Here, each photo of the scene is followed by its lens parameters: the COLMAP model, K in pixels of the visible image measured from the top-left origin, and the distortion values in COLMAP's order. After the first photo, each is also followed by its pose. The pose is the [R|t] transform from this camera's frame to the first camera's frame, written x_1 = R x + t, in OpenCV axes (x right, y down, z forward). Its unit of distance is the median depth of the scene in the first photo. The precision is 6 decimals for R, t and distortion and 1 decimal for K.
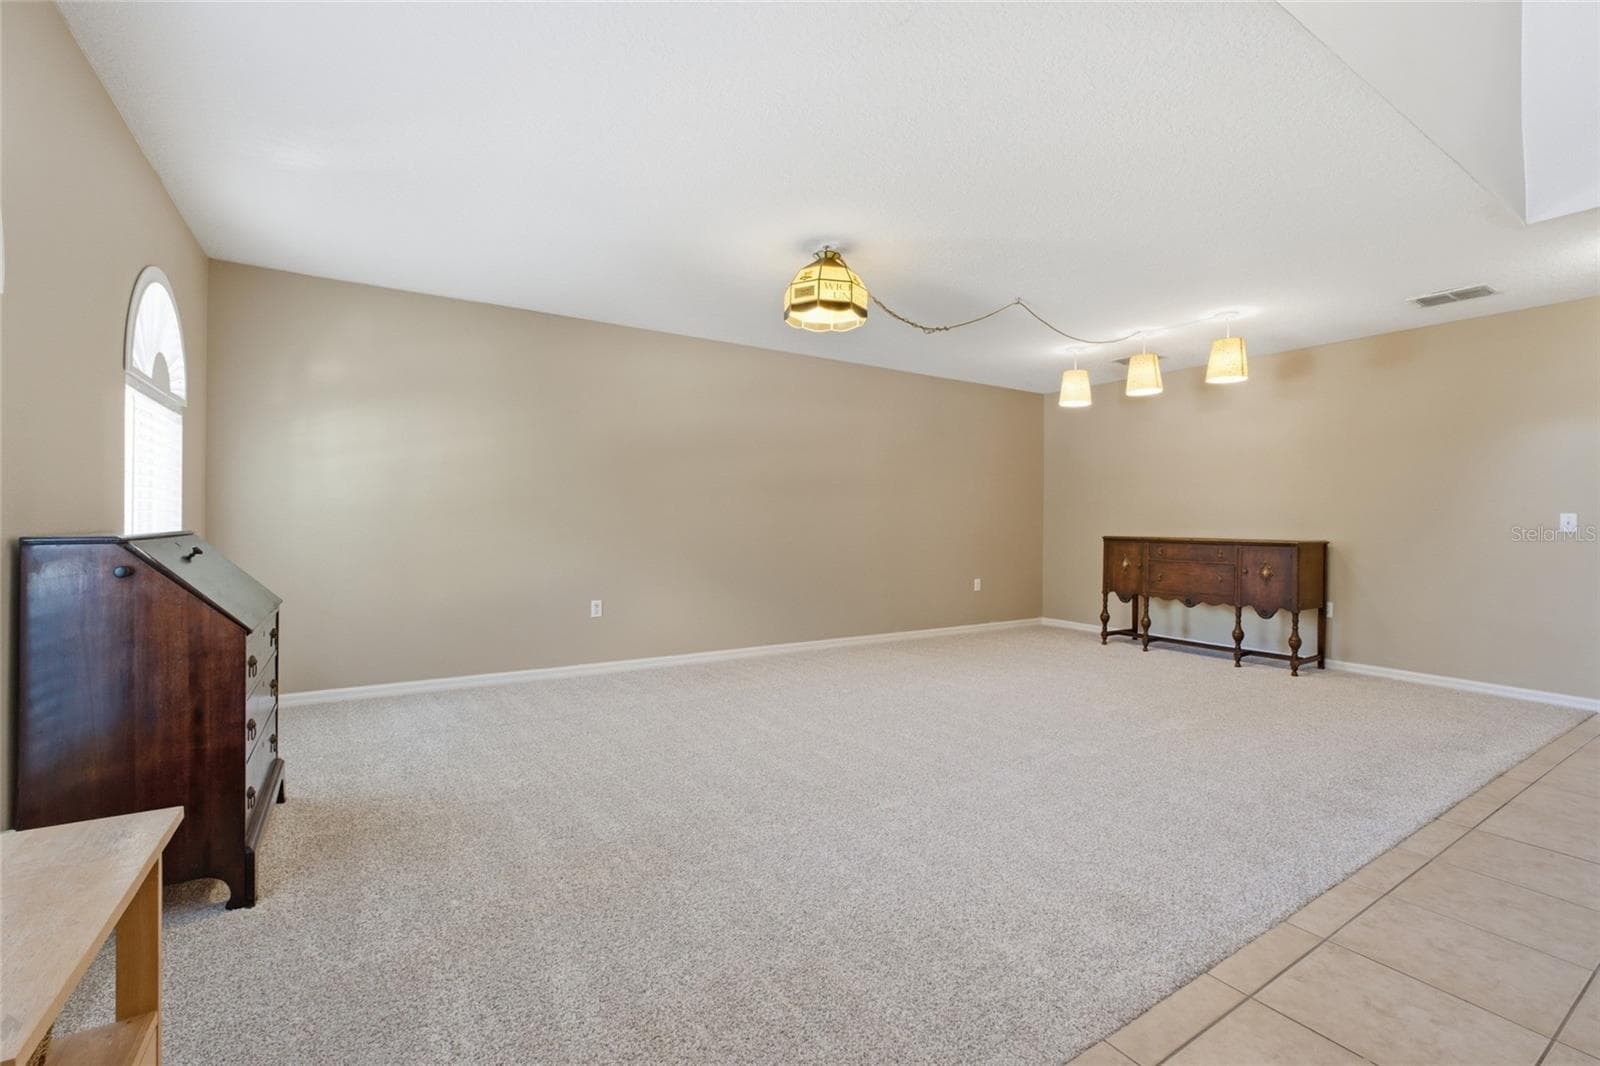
lens RADIAL K [[699.1, 0, 800.0], [0, 699.1, 533.0], [0, 0, 1]] dist [-0.026969, 0.012132]
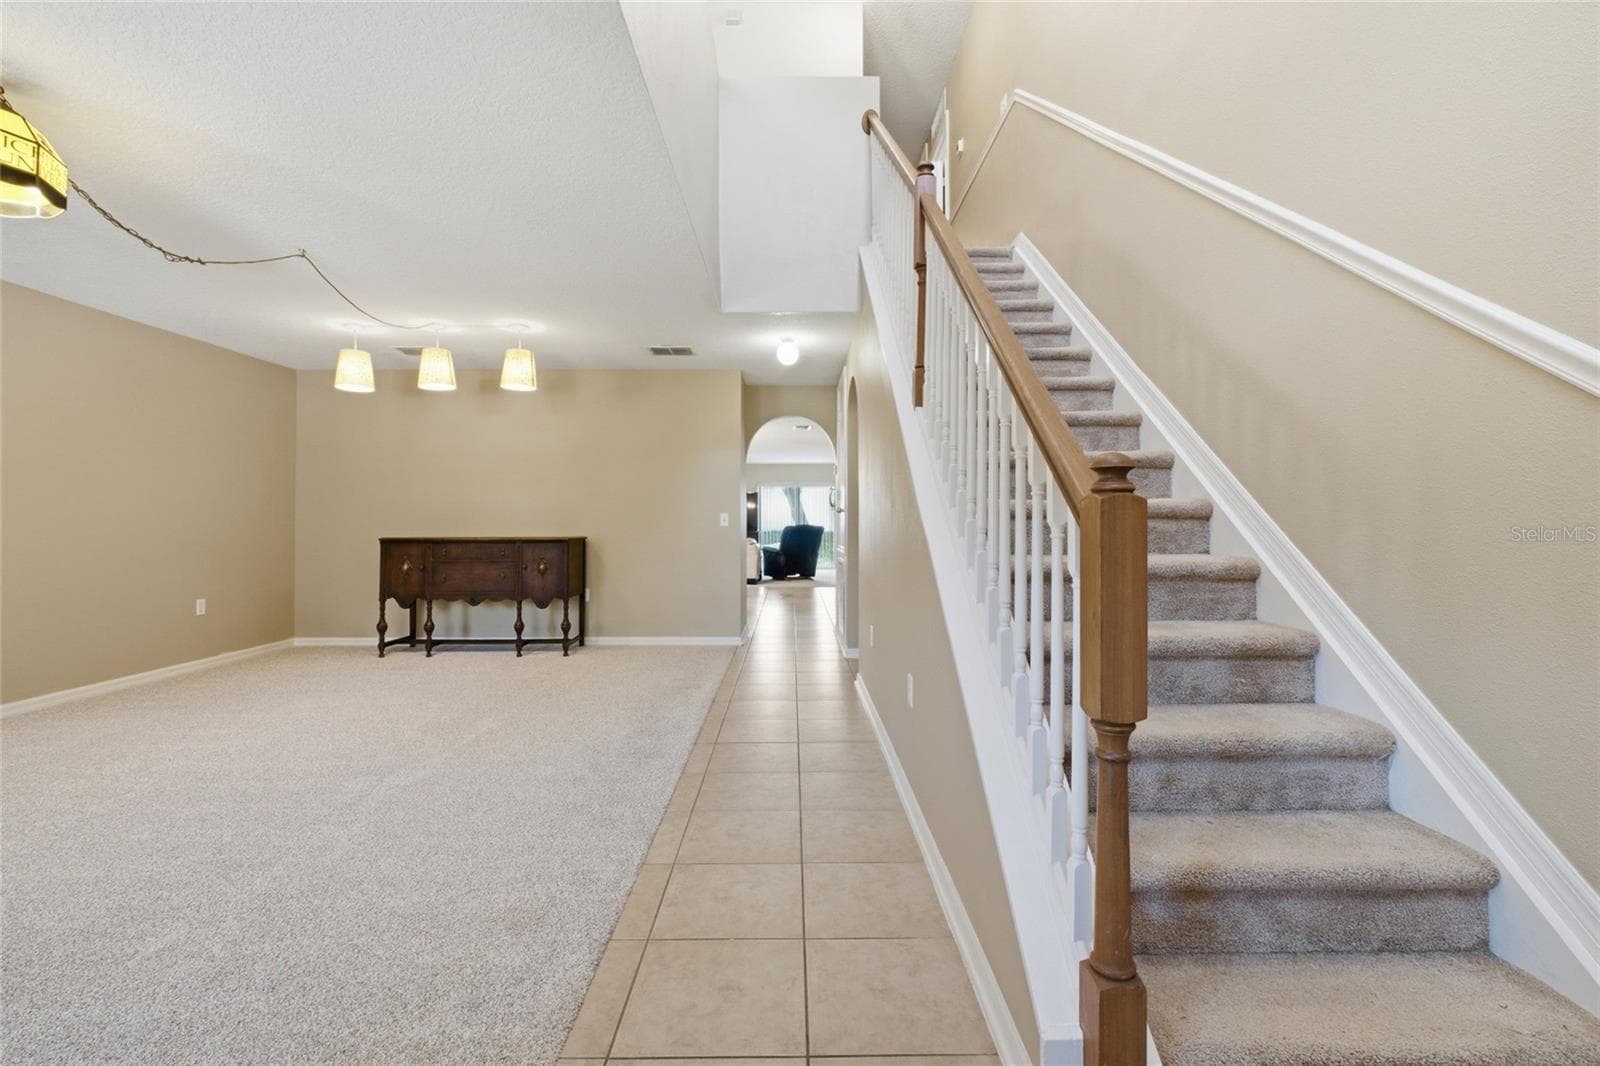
lens RADIAL K [[708.8, 0, 794.4], [0, 708.8, 525.2], [0, 0, 1]] dist [-0.015188, 0.005069]
pose [[0.519043, -0.013542, 0.854641, -0.080474], [0.021616, 0.999763, 0.002714, -0.003502], [-0.854475, 0.017065, 0.519213, 0.069020]]
